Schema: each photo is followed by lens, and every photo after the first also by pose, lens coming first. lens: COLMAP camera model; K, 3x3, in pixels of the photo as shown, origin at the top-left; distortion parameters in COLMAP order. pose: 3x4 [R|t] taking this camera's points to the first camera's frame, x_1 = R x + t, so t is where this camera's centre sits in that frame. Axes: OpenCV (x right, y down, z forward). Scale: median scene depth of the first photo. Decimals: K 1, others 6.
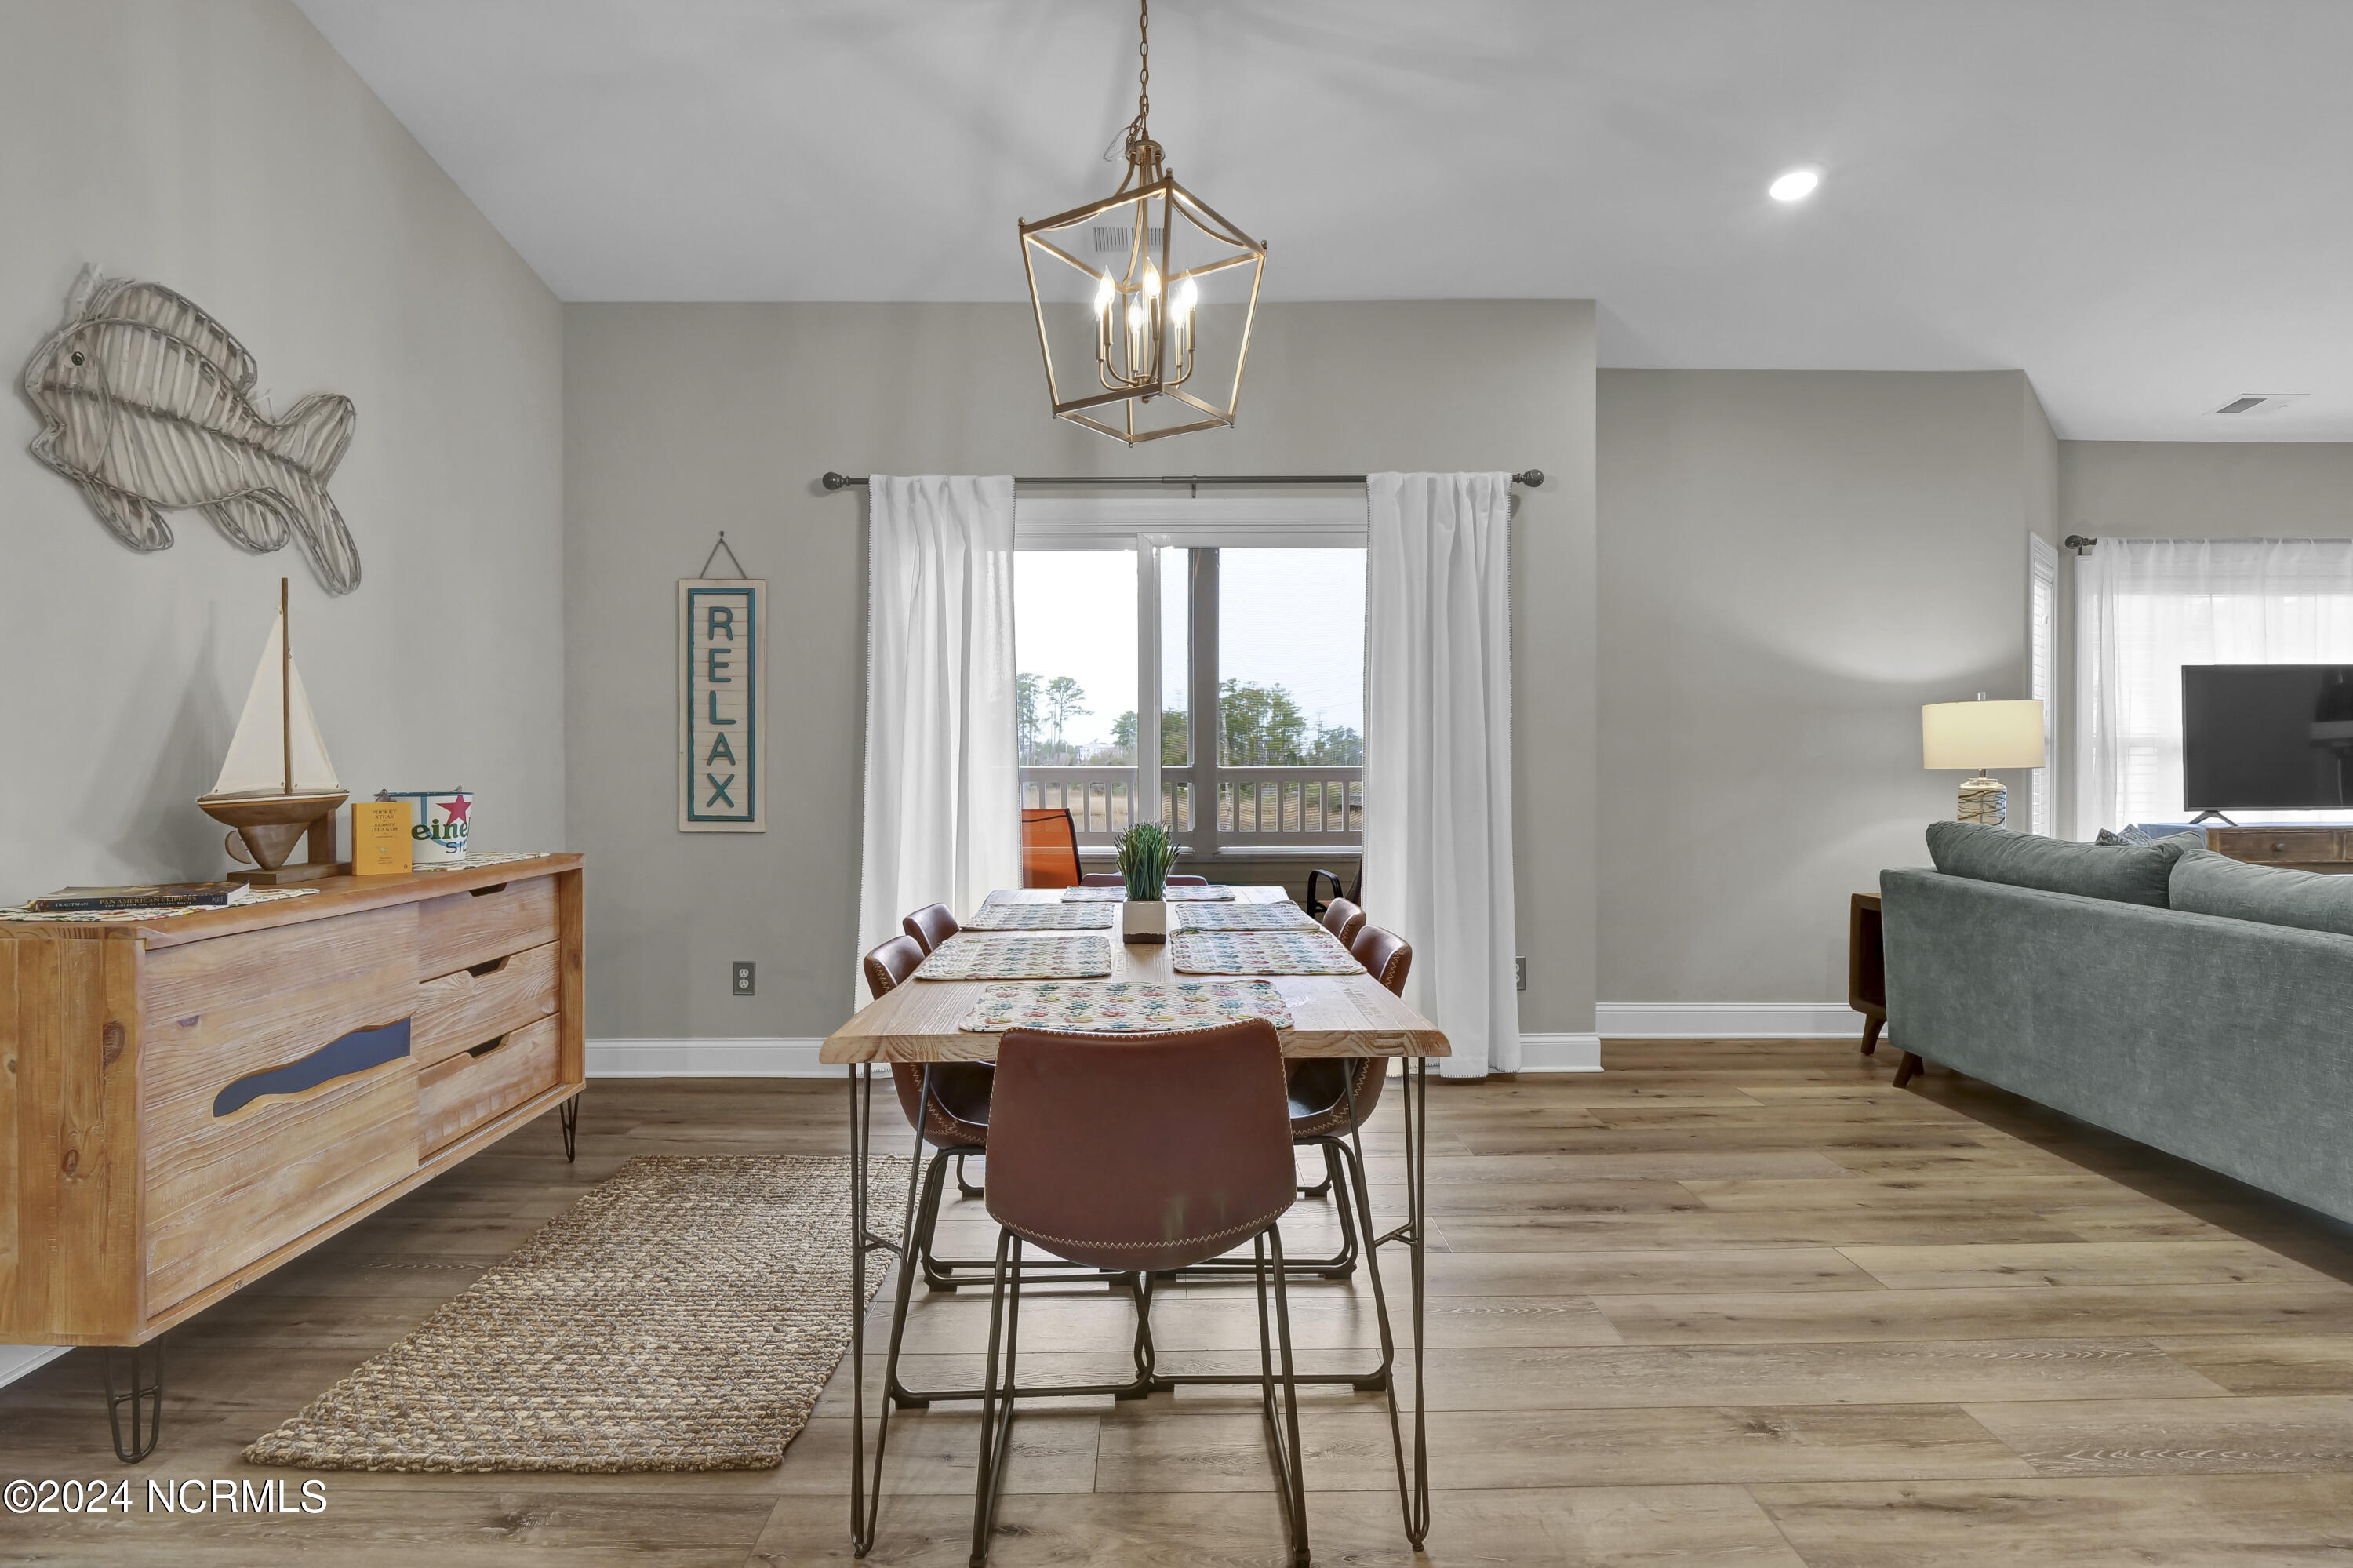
lens RADIAL K [[1177.8, 0, 1169.2], [0, 1177.8, 772.4], [0, 0, 1]] dist [-0.012460, -0.000189]
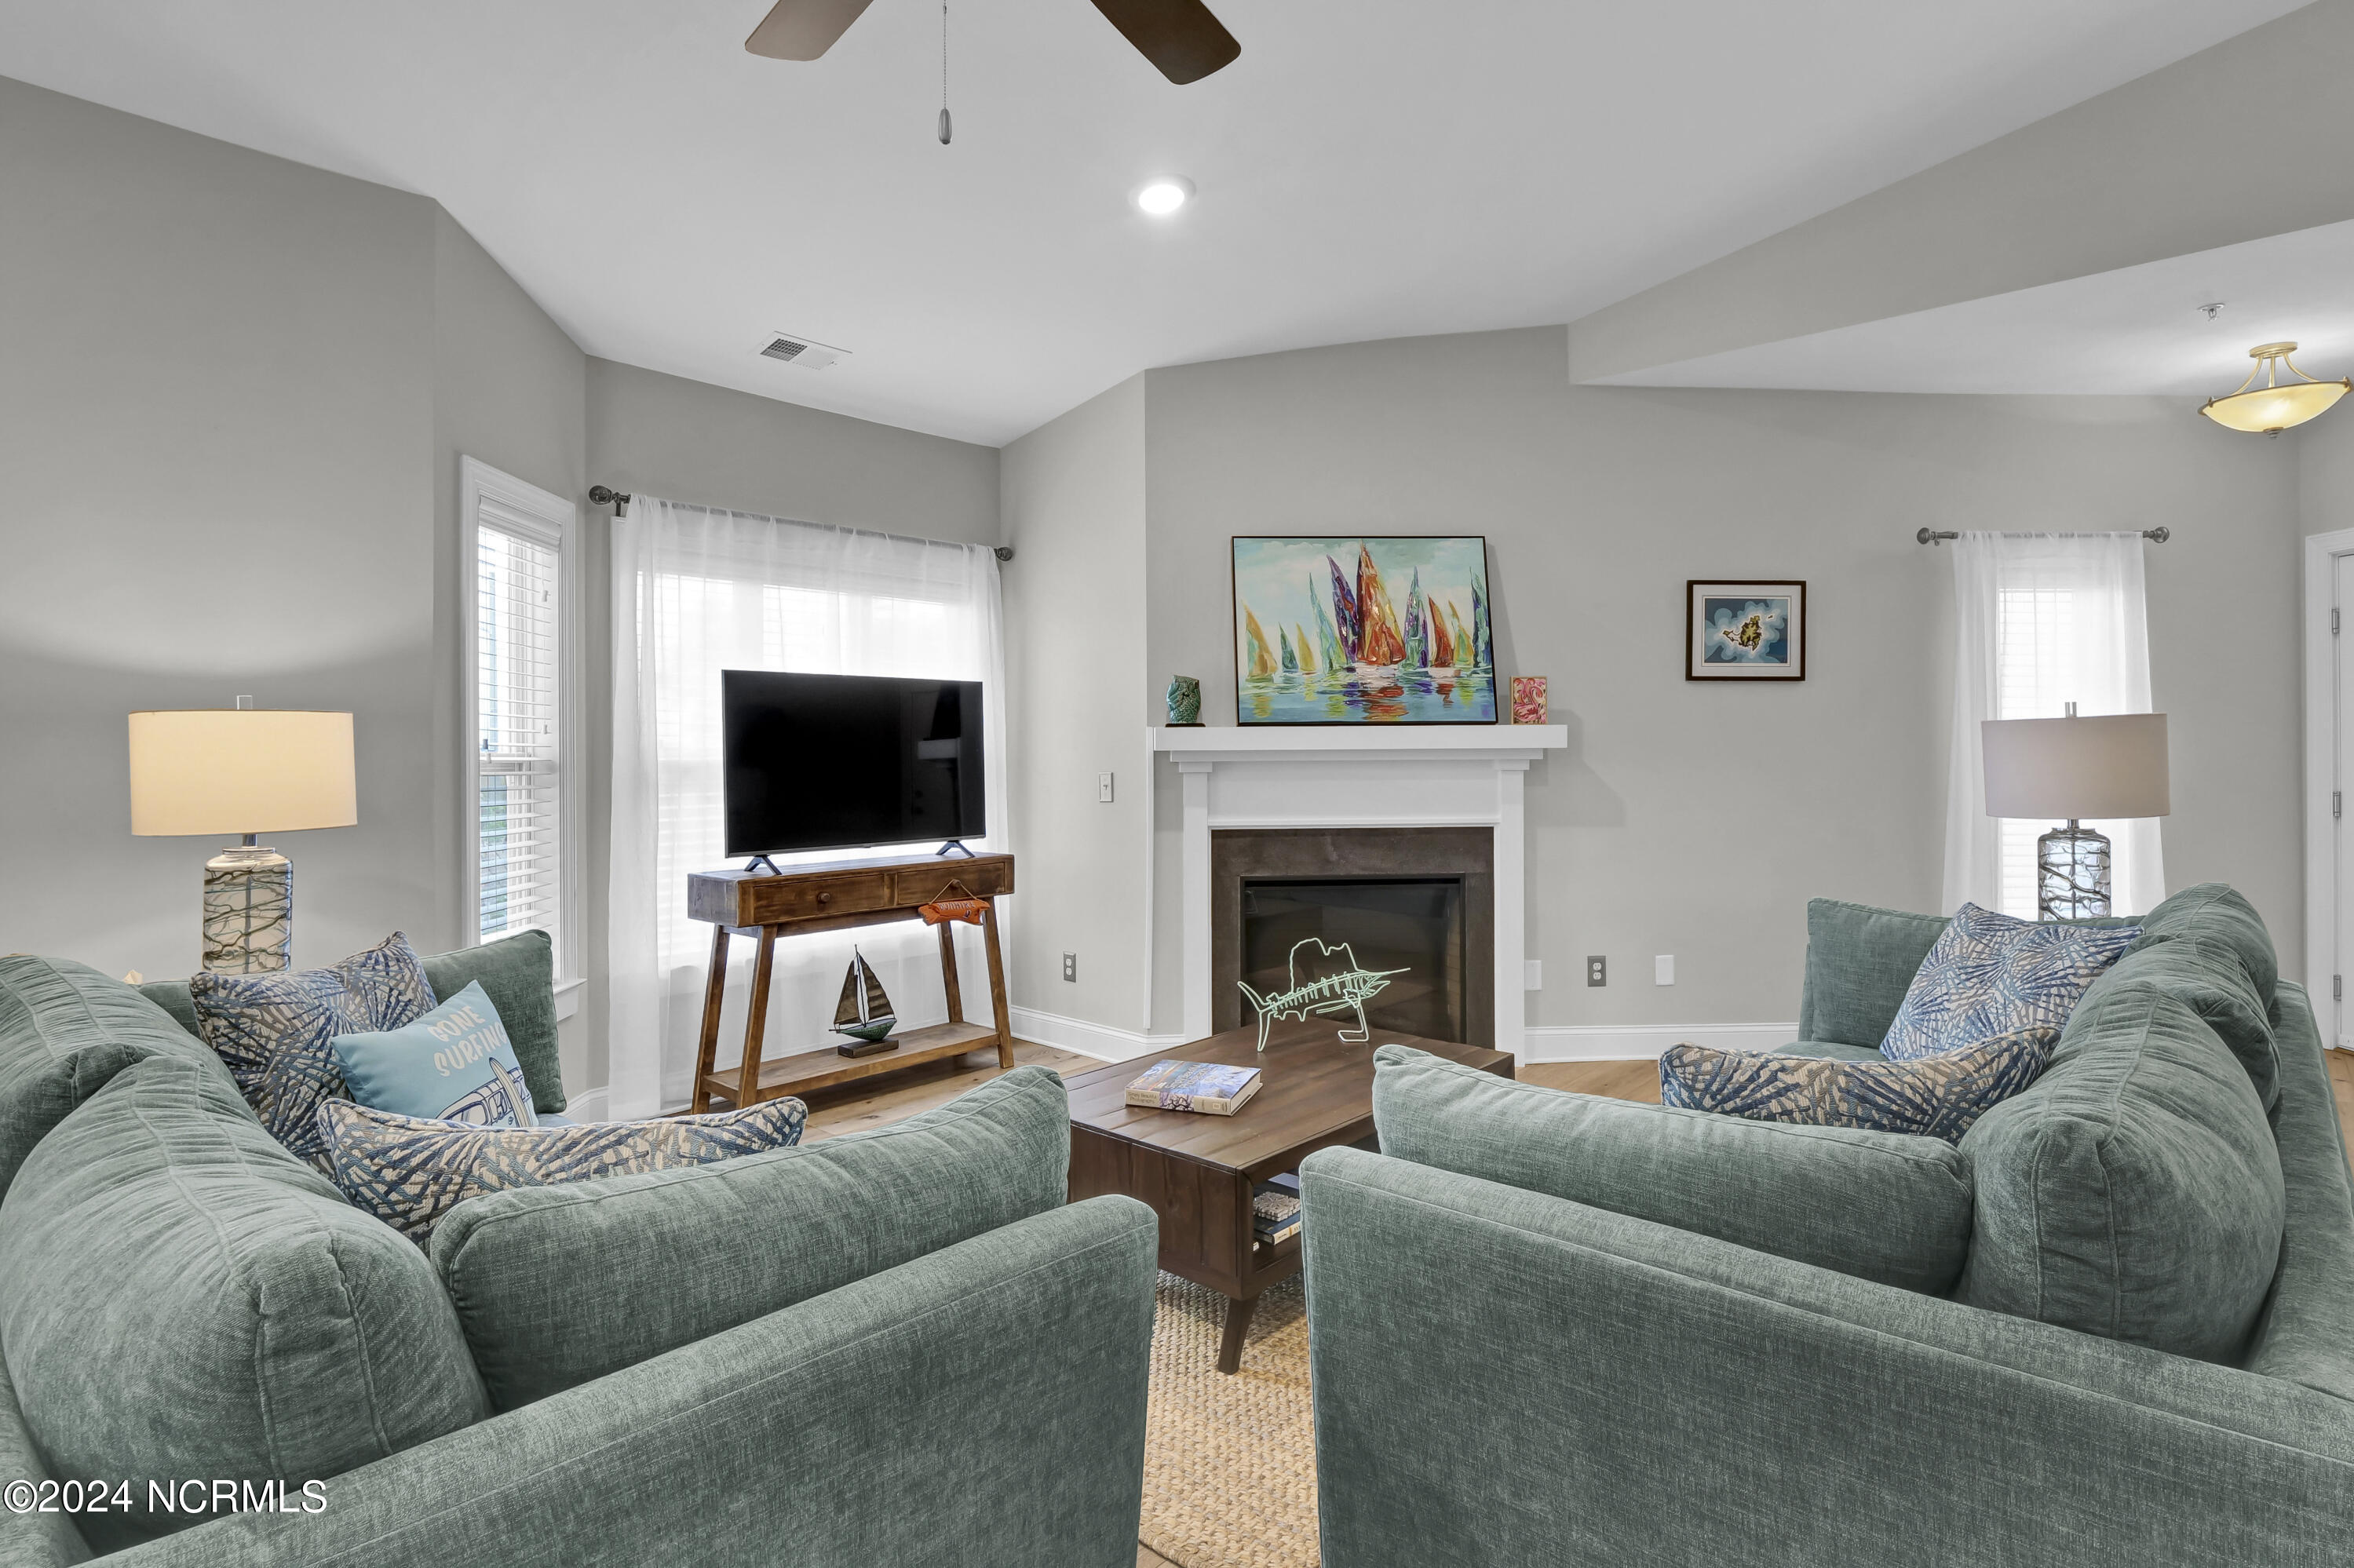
lens RADIAL K [[1178.2, 0, 1164.8], [0, 1178.2, 758.5], [0, 0, 1]] dist [-0.012460, -0.000189]
pose [[0.690158, -0.003945, 0.723648, 0.612628], [0.010748, 0.999931, -0.004800, -0.031595], [-0.723579, 0.011091, 0.690152, 0.300784]]
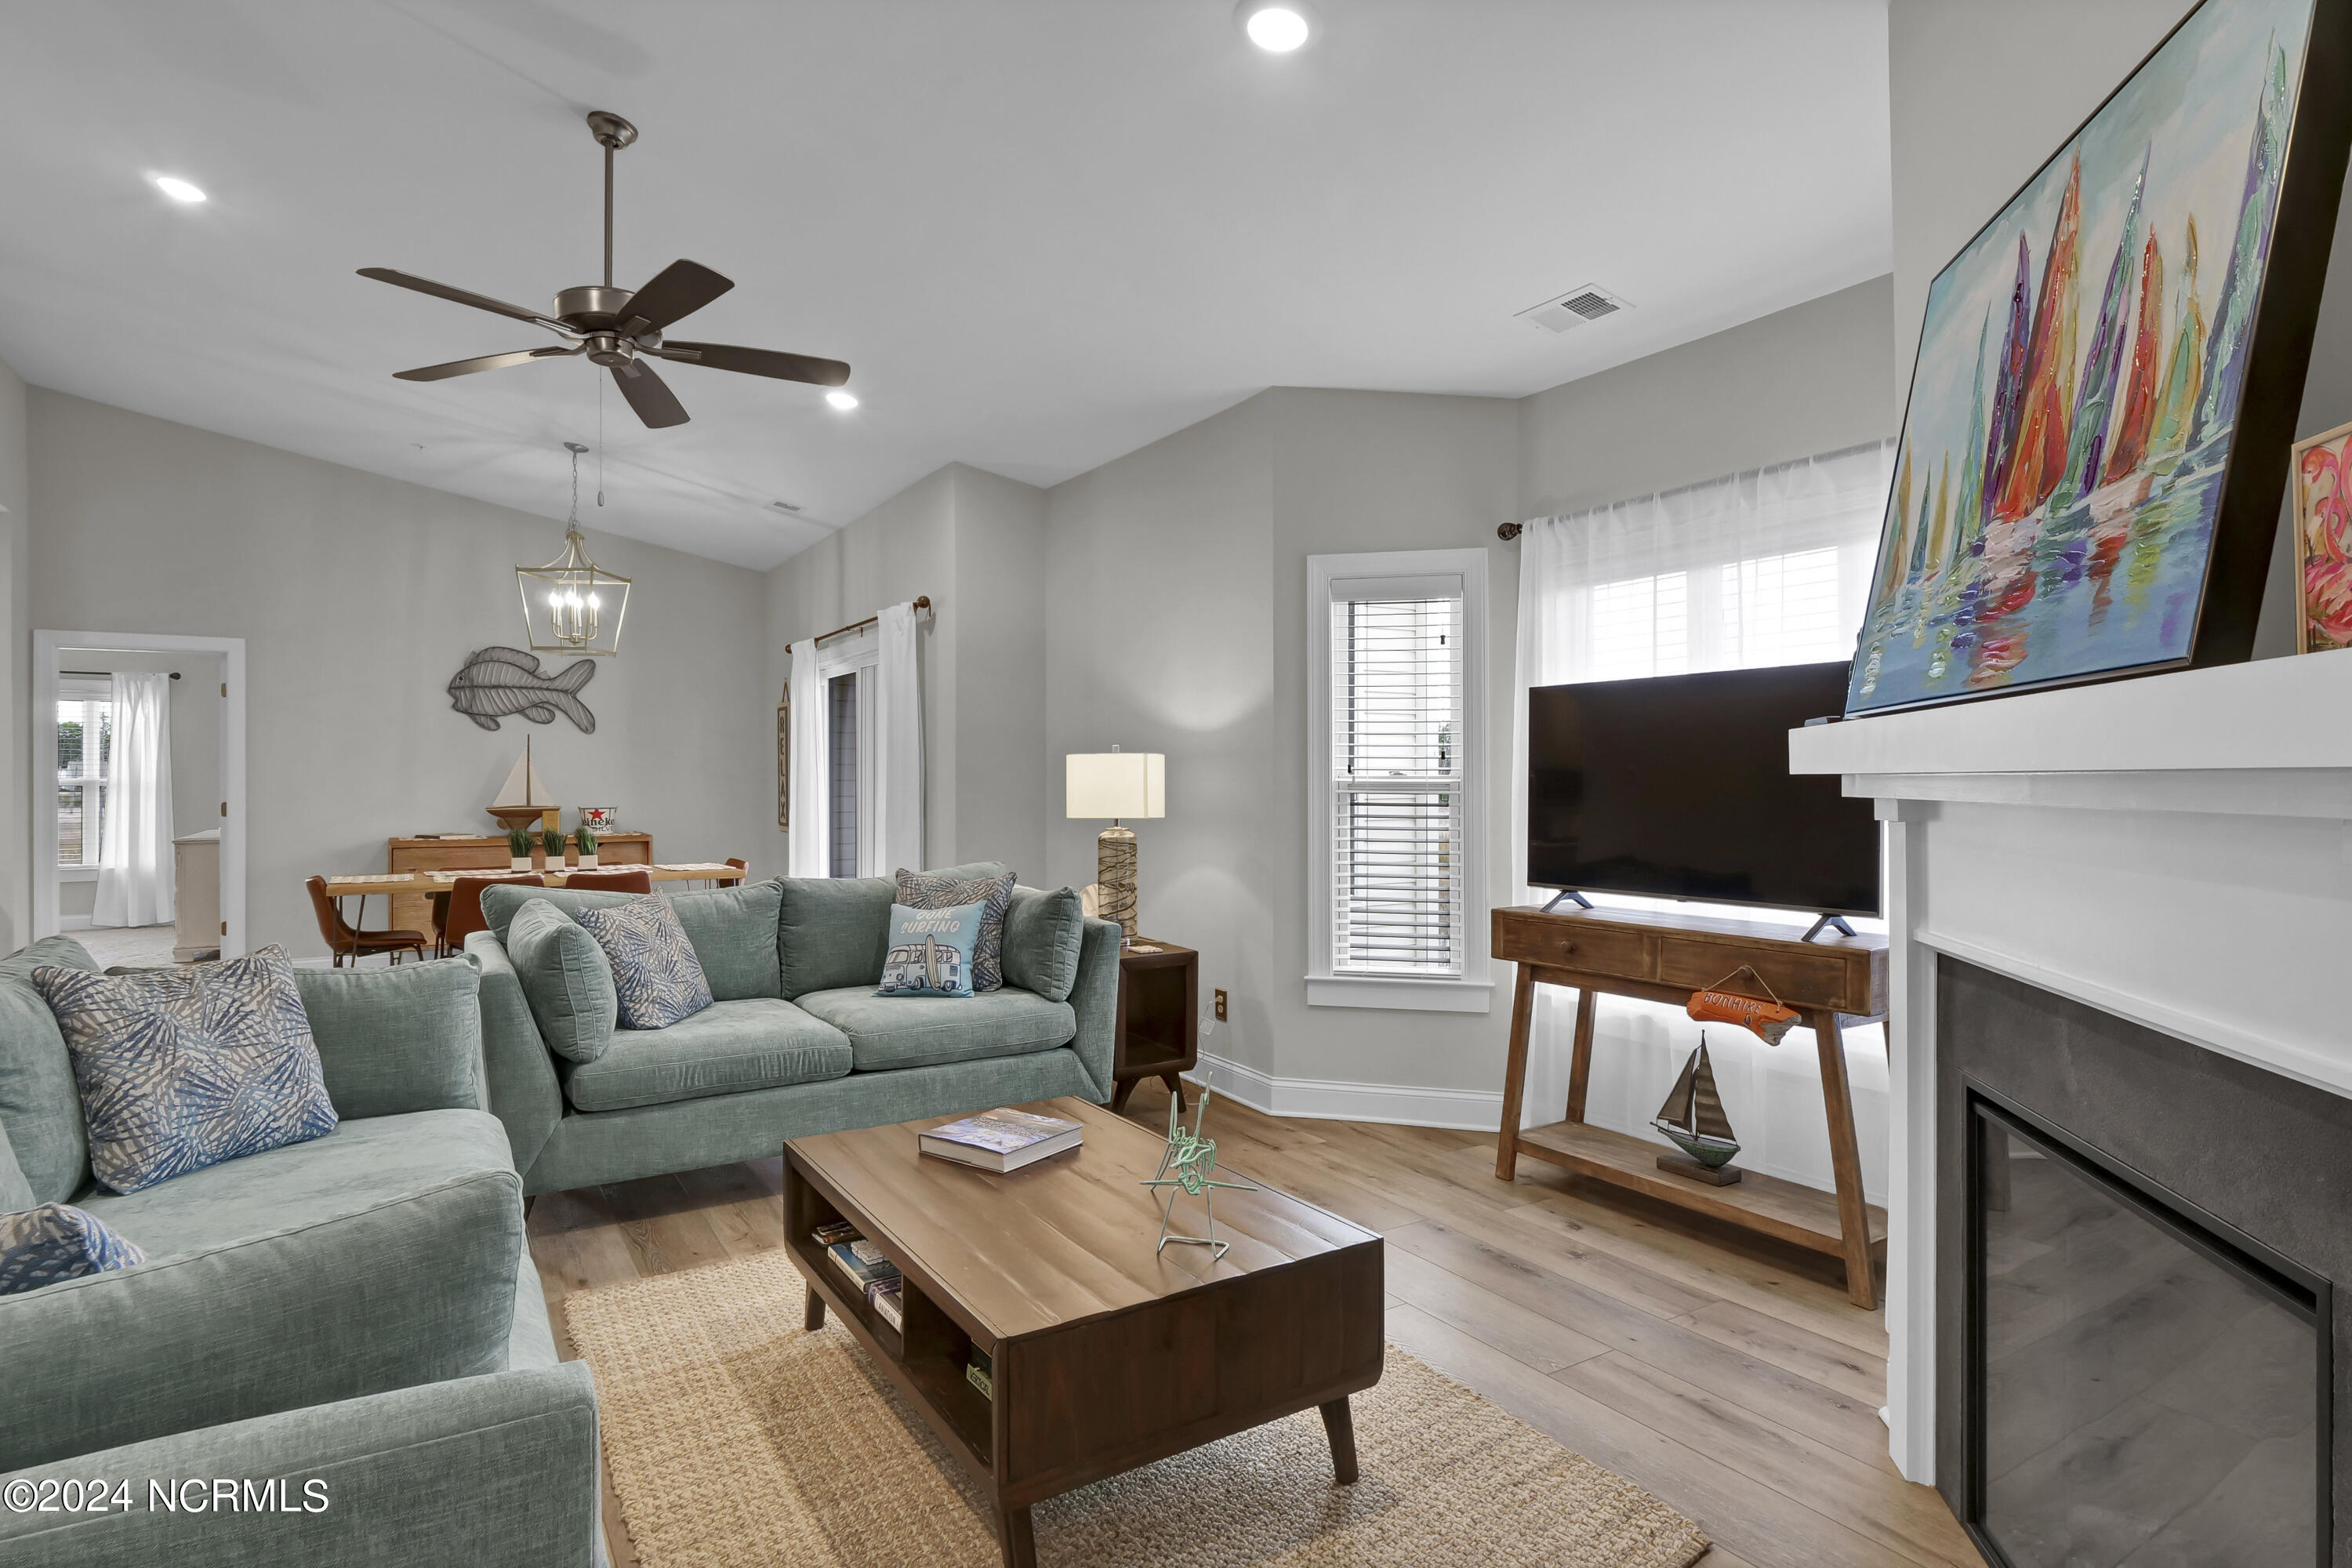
lens RADIAL K [[1219.4, 0, 1182.2], [0, 1219.4, 778.9], [0, 0, 1]] dist [-0.006766, 0.001659]
pose [[0.521859, 0.003444, -0.853025, 1.708851], [-0.007487, 0.999972, -0.000542, -0.039725], [0.852999, 0.006669, 0.521870, 0.499281]]
